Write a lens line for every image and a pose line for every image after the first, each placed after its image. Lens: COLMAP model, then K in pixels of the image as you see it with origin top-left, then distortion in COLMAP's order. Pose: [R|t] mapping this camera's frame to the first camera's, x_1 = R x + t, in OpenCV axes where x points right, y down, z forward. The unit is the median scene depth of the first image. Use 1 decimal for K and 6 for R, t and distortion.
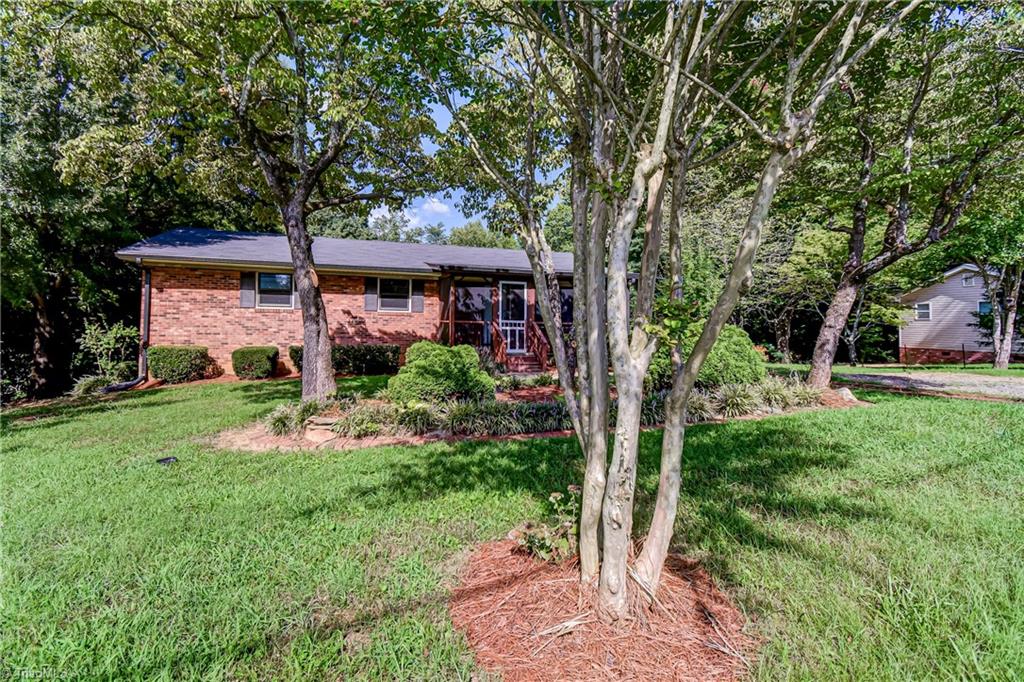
lens RADIAL K [[458.5, 0, 487.1], [0, 458.5, 320.9], [0, 0, 1]] dist [0.015241, -0.000007]
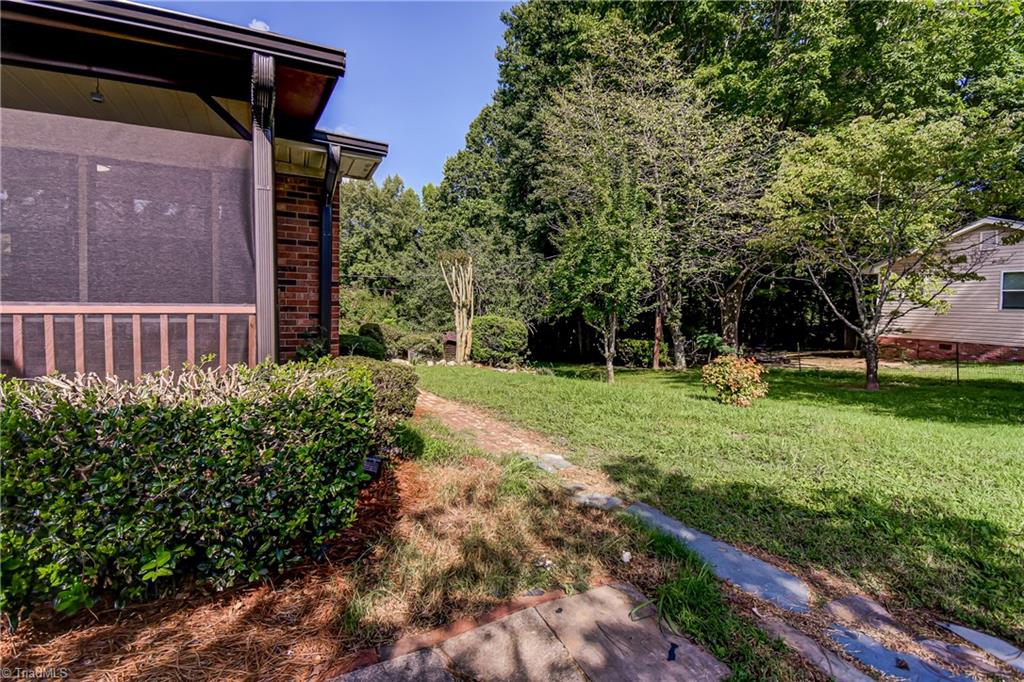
lens RADIAL K [[462.0, 0, 514.0], [0, 462.0, 318.8], [0, 0, 1]] dist [0.021895, -0.017399]
pose [[0.981291, -0.004178, 0.192484, 0.397879], [-0.003414, 0.999230, 0.039094, 0.001400], [-0.192499, -0.039020, 0.980521, 0.823994]]
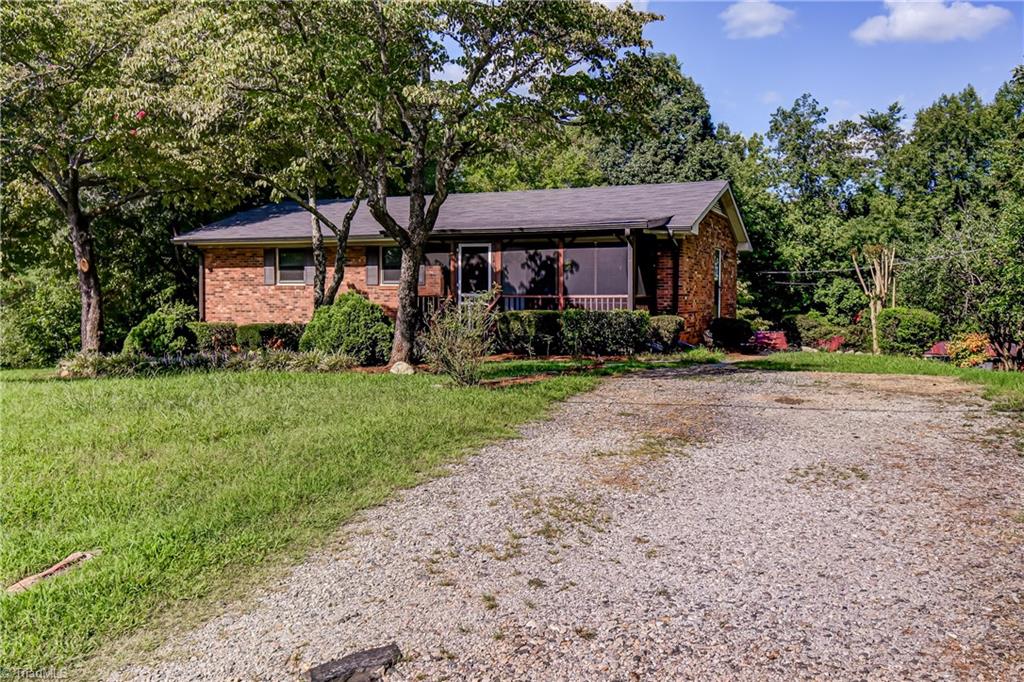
lens RADIAL K [[869.9, 0, 512.0], [0, 869.9, 341.0], [0, 0, 1]] dist [-0.003089, -0.002057]
pose [[0.775662, 0.017181, -0.630914, 1.045589], [0.011476, 0.999080, 0.041316, 0.020323], [0.631044, -0.039288, 0.774751, -0.120311]]
